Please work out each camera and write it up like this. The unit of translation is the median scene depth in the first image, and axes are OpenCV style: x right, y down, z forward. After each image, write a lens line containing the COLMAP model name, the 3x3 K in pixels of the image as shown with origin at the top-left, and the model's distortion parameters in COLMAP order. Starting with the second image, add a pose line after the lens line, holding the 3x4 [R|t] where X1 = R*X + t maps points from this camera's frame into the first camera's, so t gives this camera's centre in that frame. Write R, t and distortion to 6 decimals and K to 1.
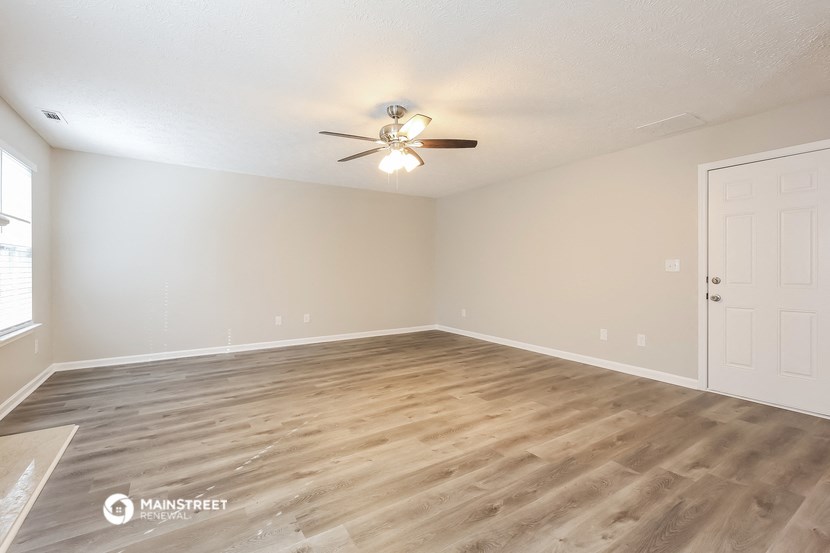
lens RADIAL K [[400.4, 0, 416.6], [0, 400.4, 269.9], [0, 0, 1]] dist [0.000569, 0.000159]
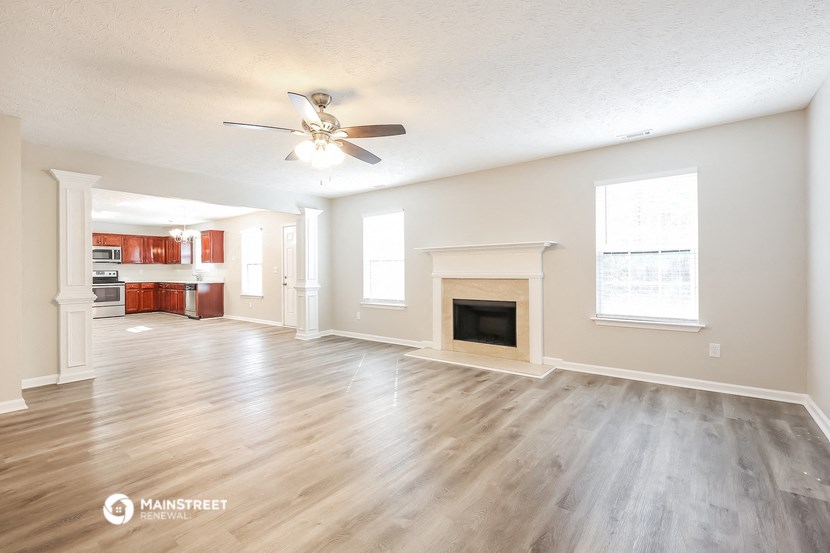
lens RADIAL K [[400.4, 0, 416.6], [0, 400.4, 269.9], [0, 0, 1]] dist [0.000569, 0.000159]
pose [[-0.951343, 0.006194, -0.308073, 0.026198], [0.006140, 0.999980, 0.001142, -0.005740], [0.308074, -0.000805, -0.951362, 1.926951]]
